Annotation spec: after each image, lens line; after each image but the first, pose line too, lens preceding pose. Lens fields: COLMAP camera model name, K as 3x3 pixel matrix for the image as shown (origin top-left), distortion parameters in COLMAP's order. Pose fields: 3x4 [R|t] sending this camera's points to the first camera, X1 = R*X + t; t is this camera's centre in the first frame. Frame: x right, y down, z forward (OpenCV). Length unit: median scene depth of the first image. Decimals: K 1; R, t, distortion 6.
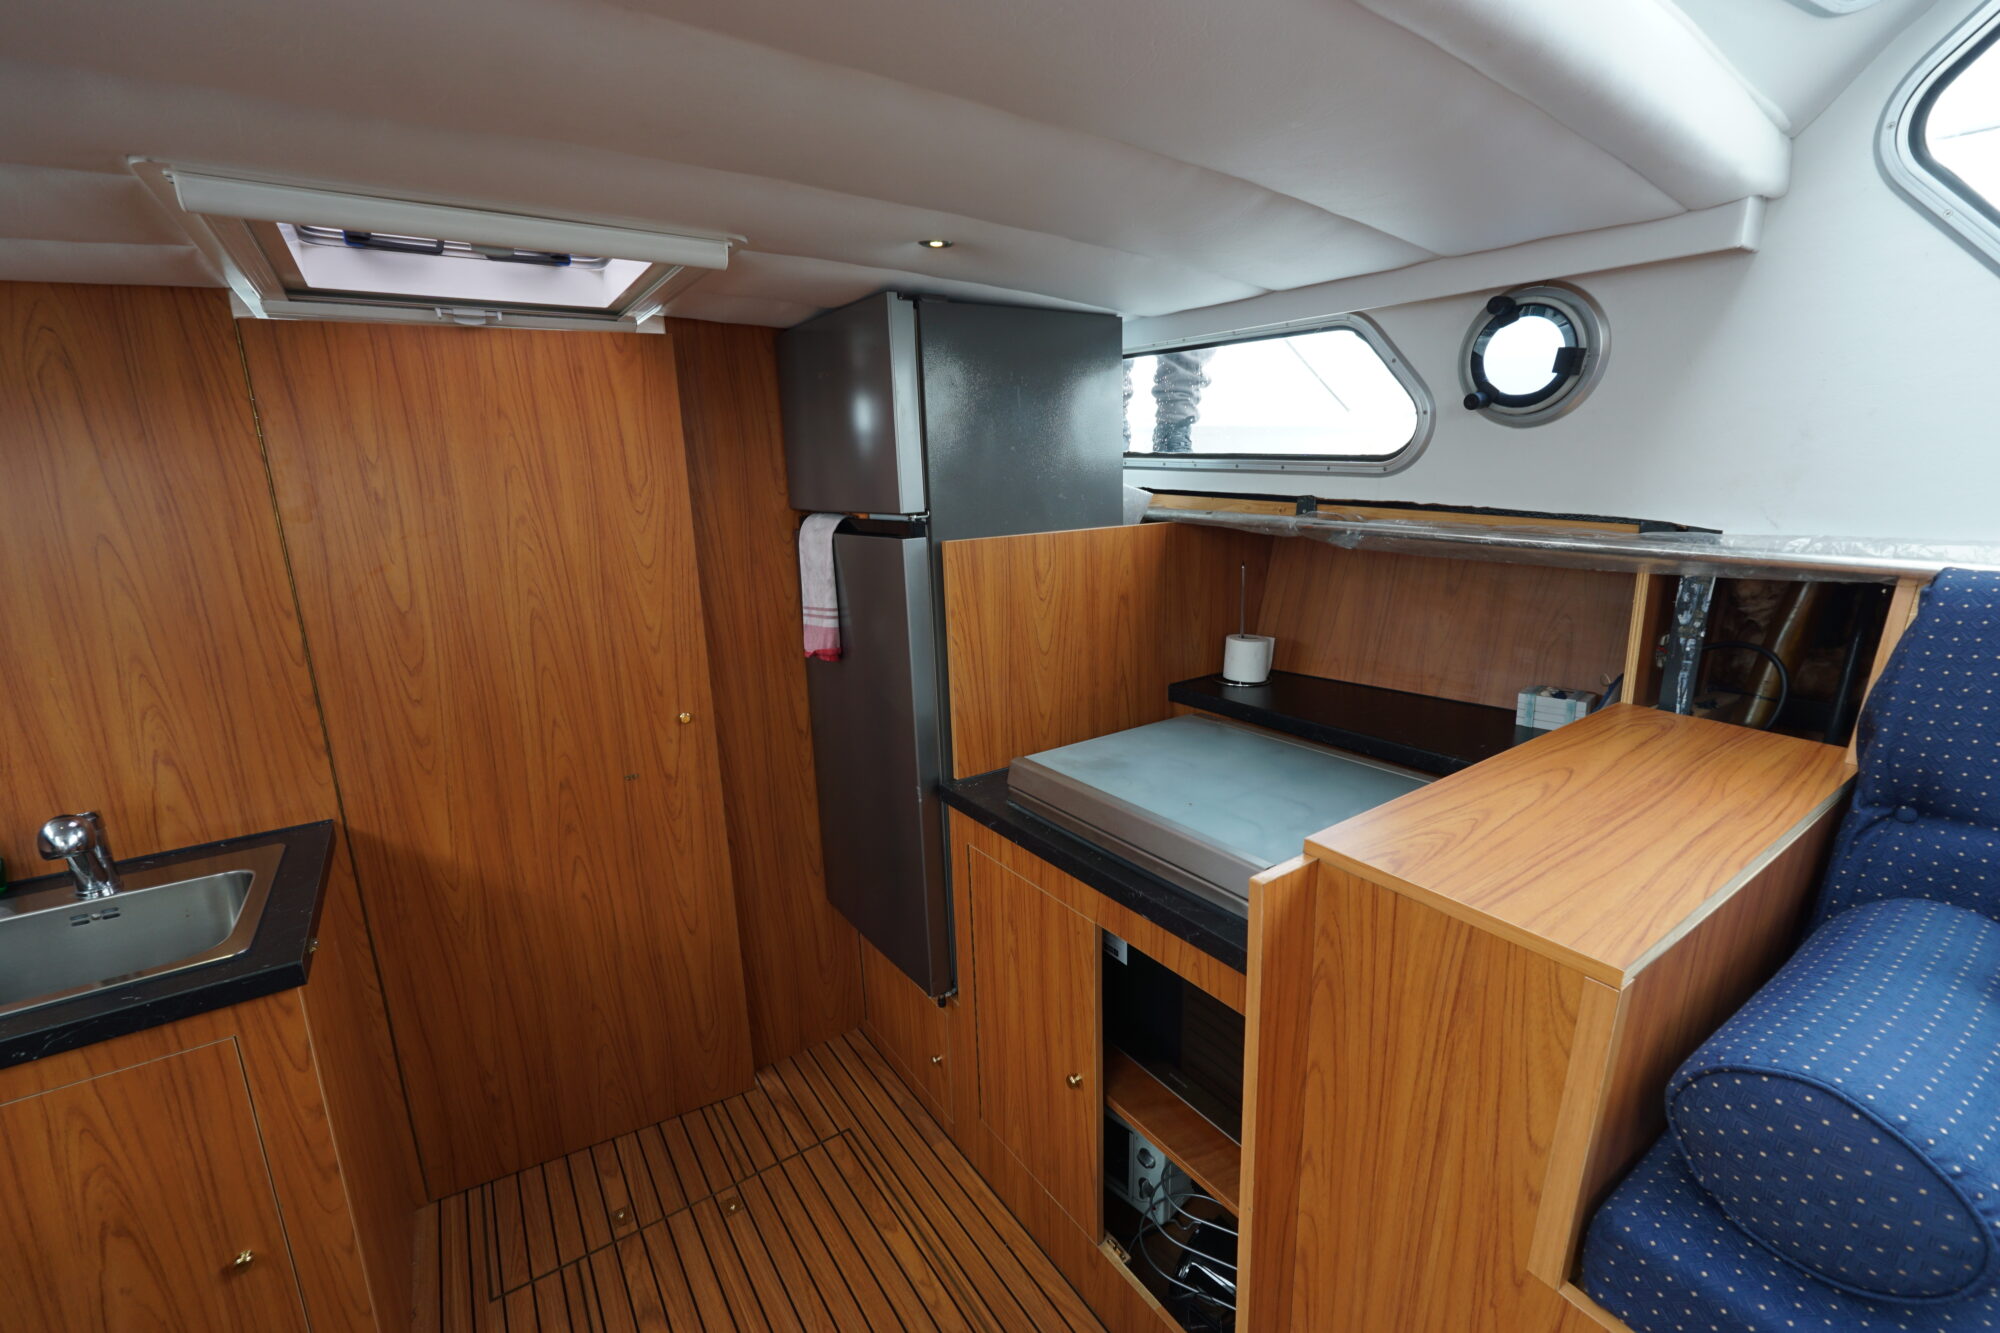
lens RADIAL K [[840.1, 0, 997.5], [0, 840.1, 663.3], [0, 0, 1]] dist [-0.015572, 0.005970]
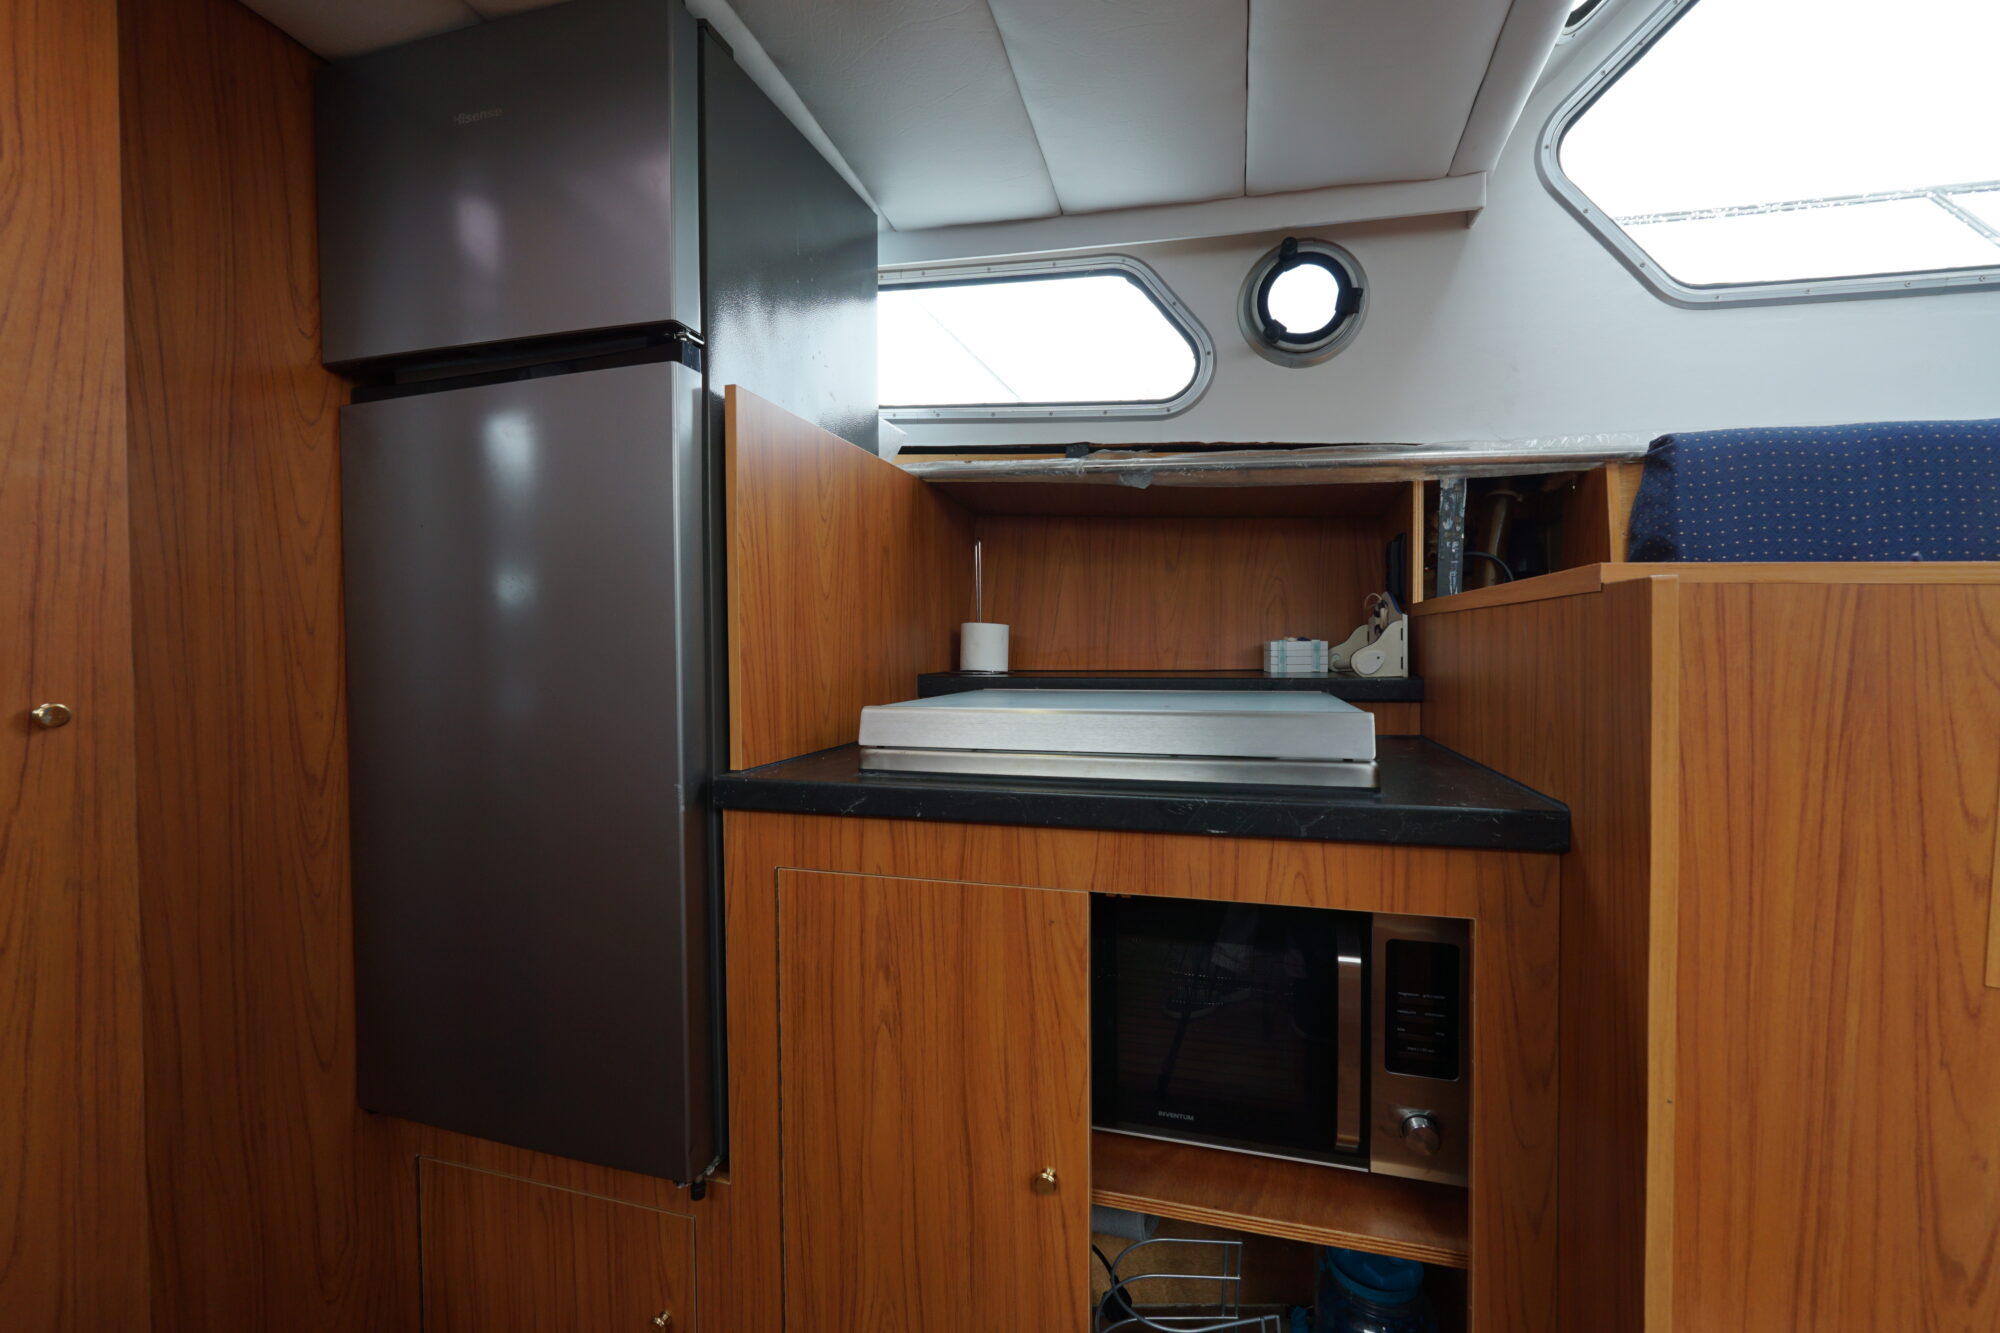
lens RADIAL K [[840.1, 0, 992.5], [0, 840.1, 662.8], [0, 0, 1]] dist [-0.015572, 0.005970]
pose [[0.771420, 0.017939, 0.636074, -0.355559], [0.119172, 0.977843, -0.172107, 0.226656], [-0.625068, 0.208568, 0.752190, 0.484379]]
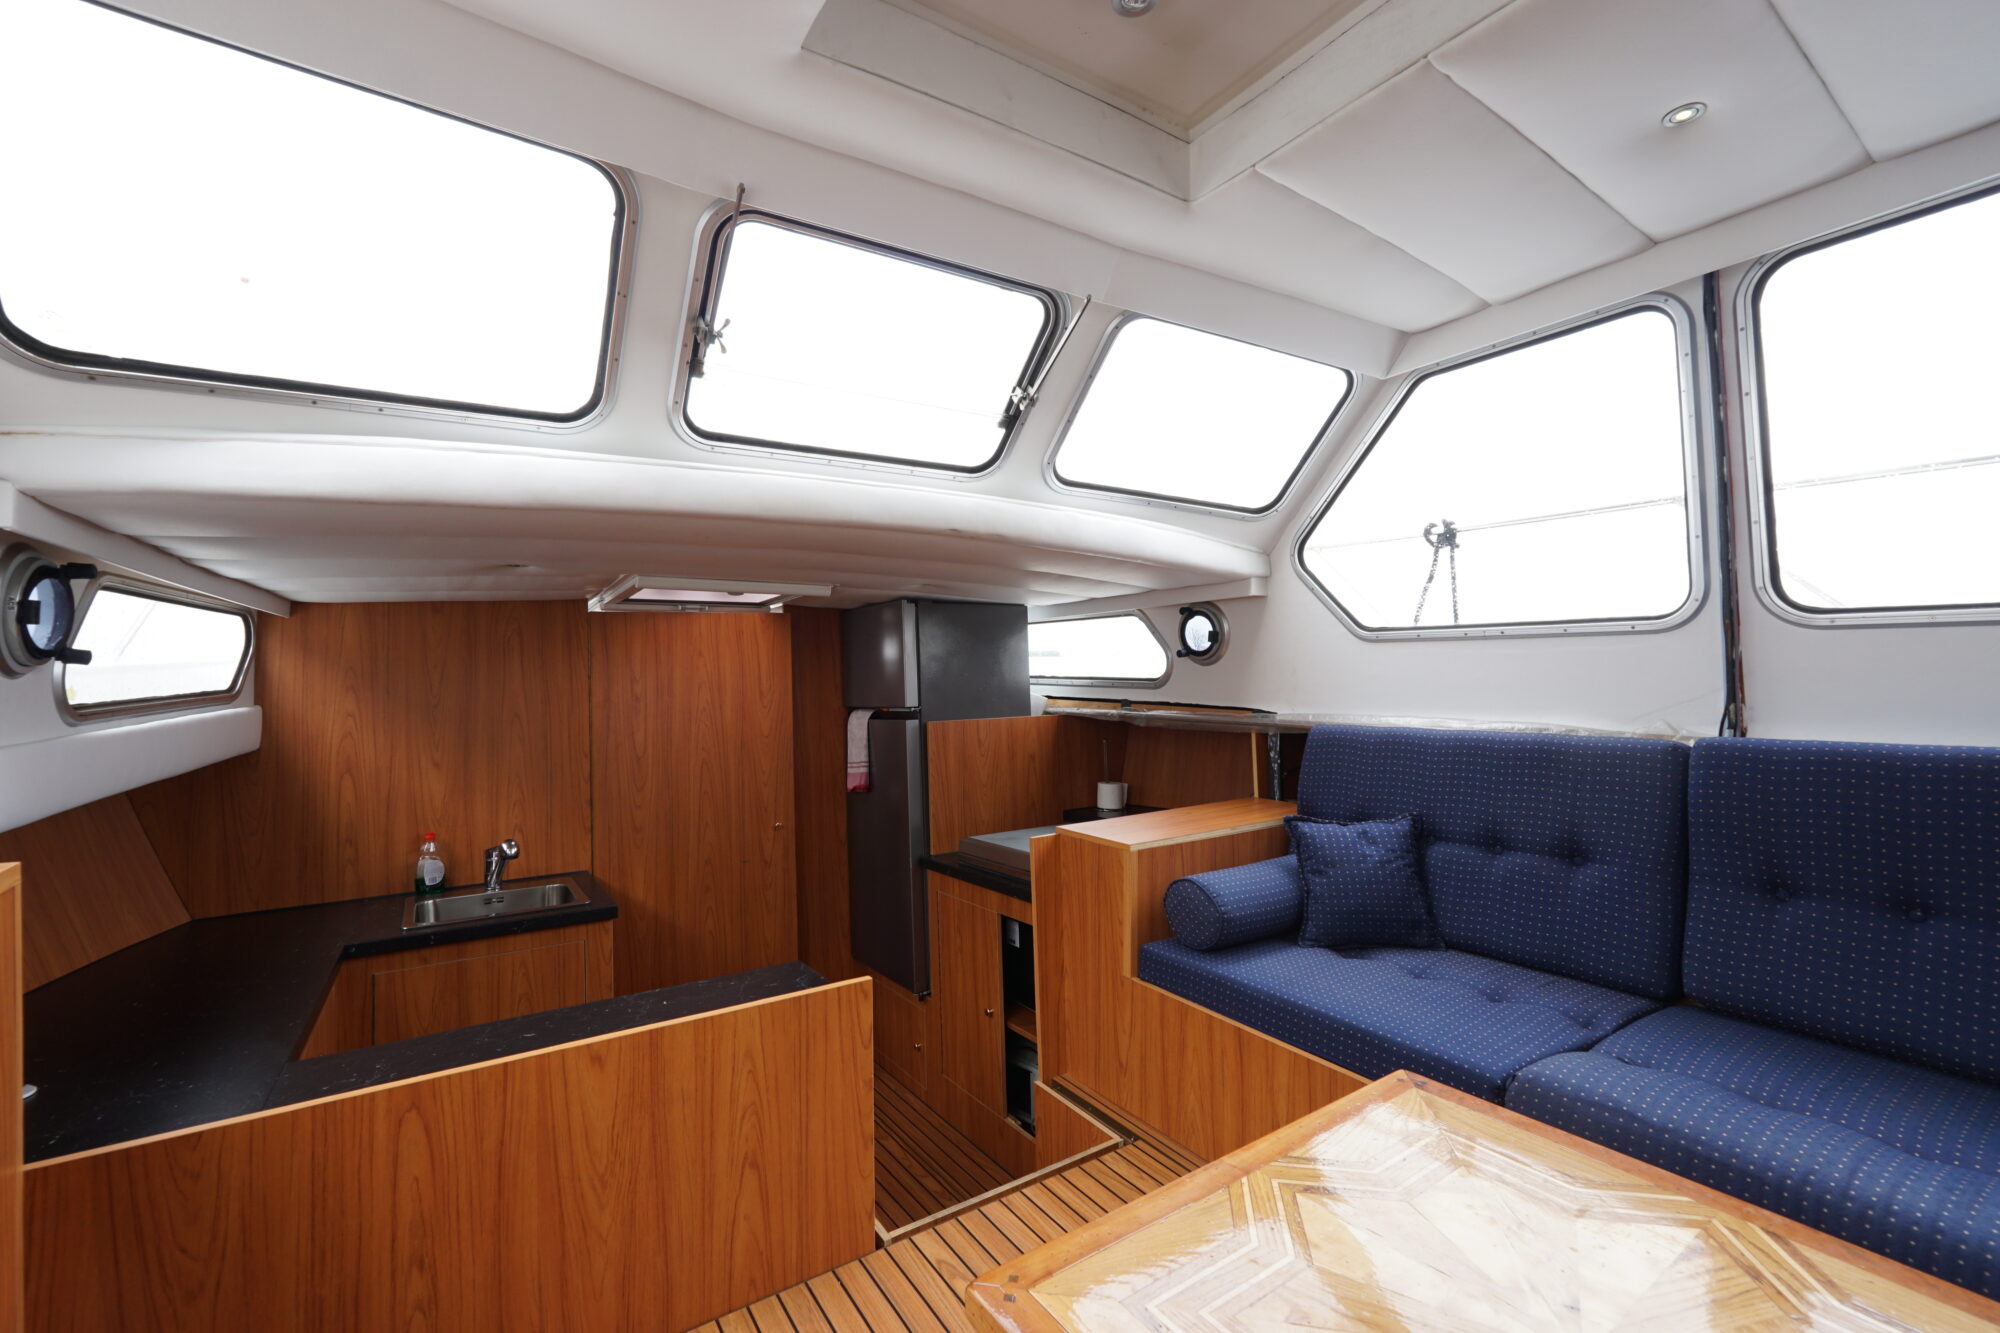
lens RADIAL K [[840.1, 0, 997.0], [0, 840.1, 666.6], [0, 0, 1]] dist [-0.015572, 0.005970]
pose [[0.999799, 0.003084, -0.019798, 0.146332], [-0.007886, 0.968900, -0.247329, 0.227877], [0.018420, 0.247435, 0.968729, -0.977746]]
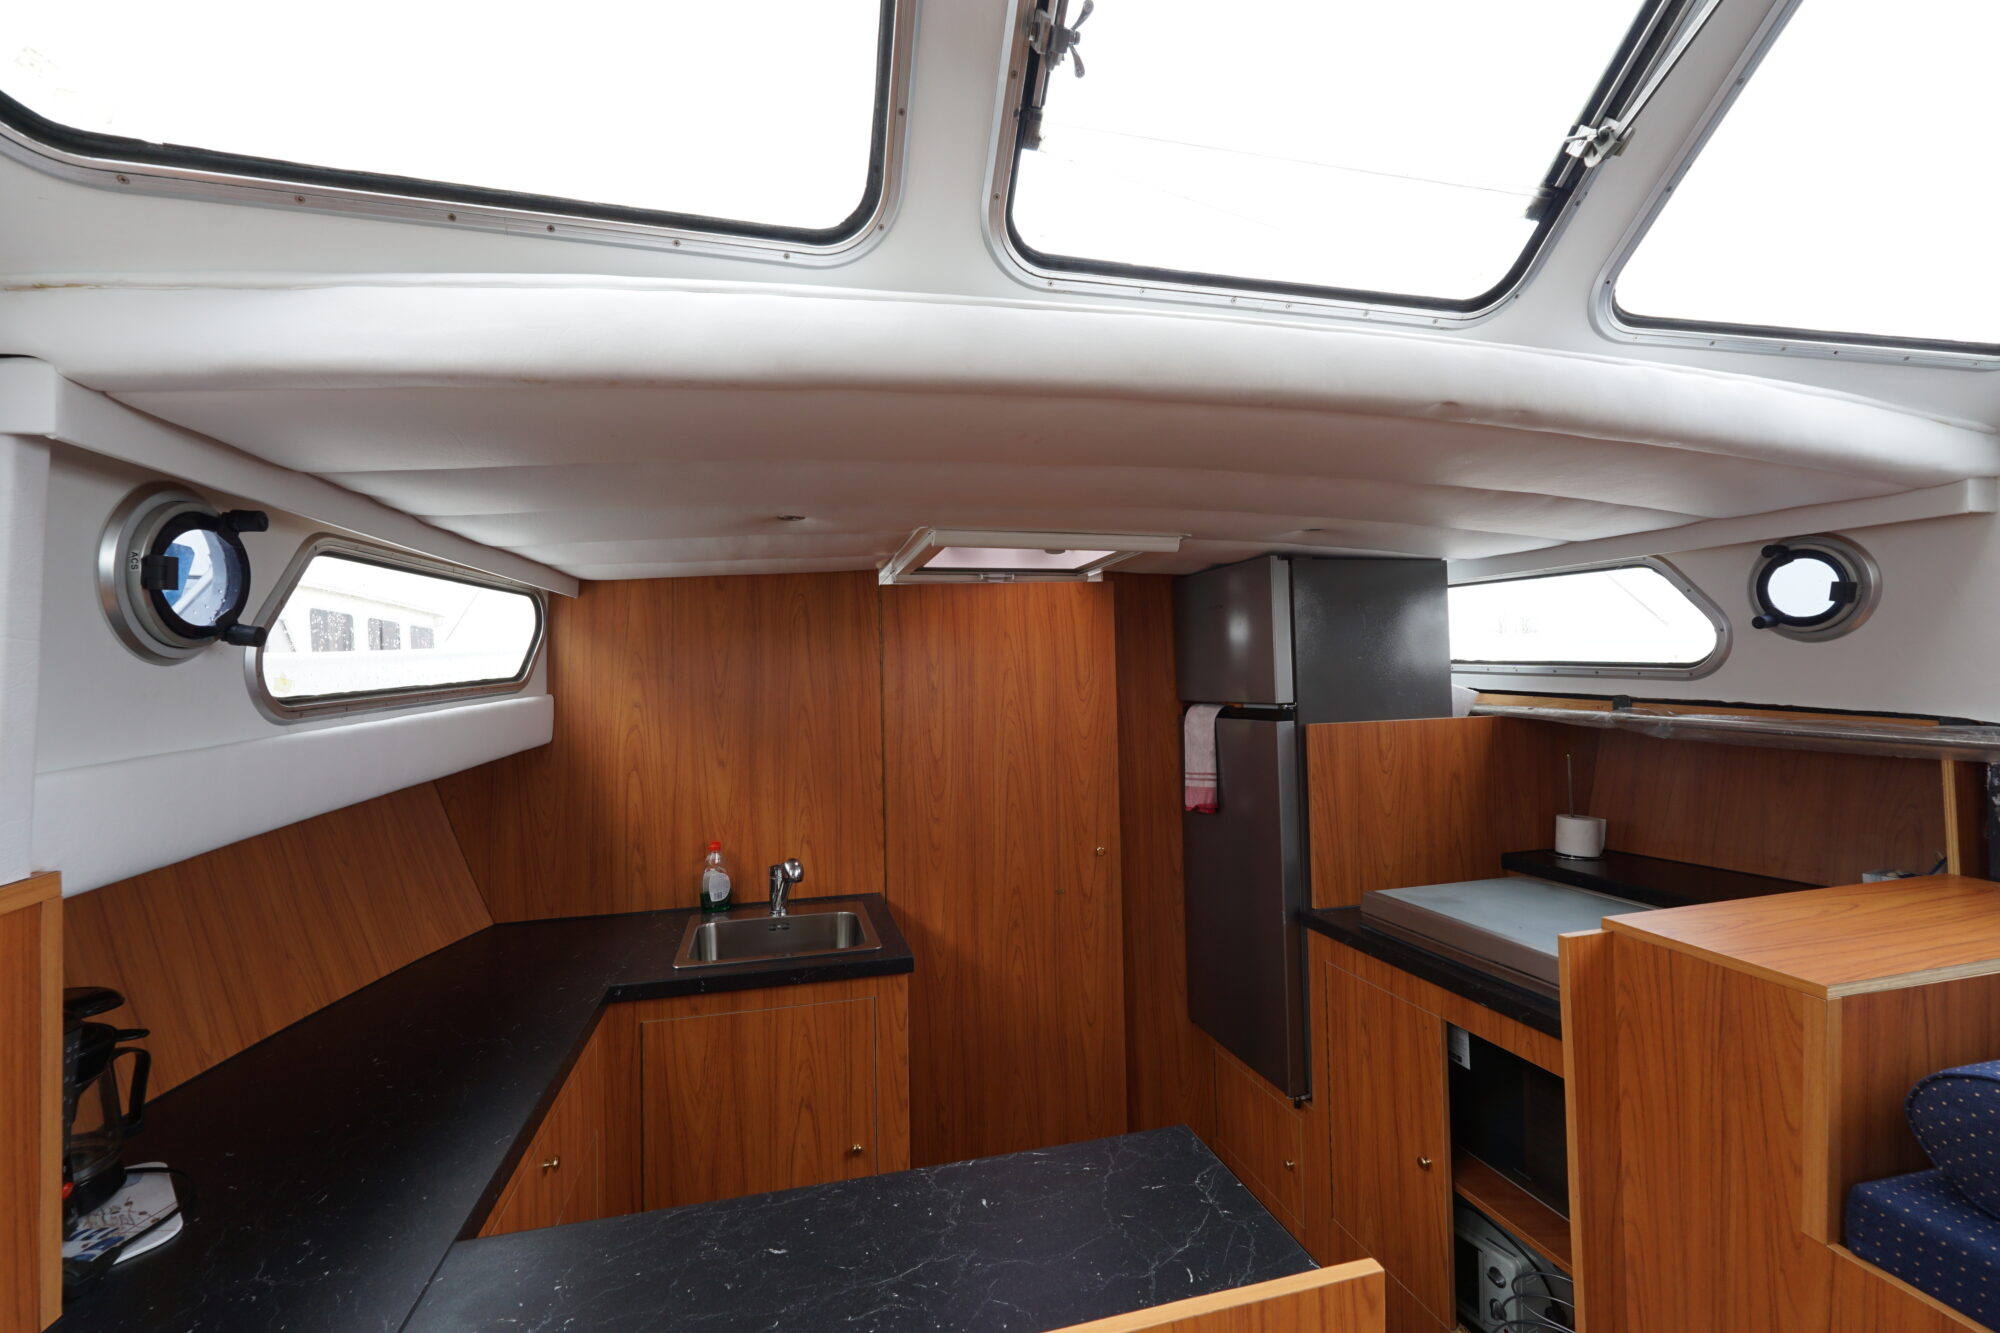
lens RADIAL K [[840.1, 0, 998.1], [0, 840.1, 665.8], [0, 0, 1]] dist [-0.015572, 0.005970]
pose [[0.940968, 0.002899, -0.338483, -0.085973], [-0.081335, 0.972604, -0.217777, 0.113654], [0.328579, 0.232452, 0.915425, -0.493690]]
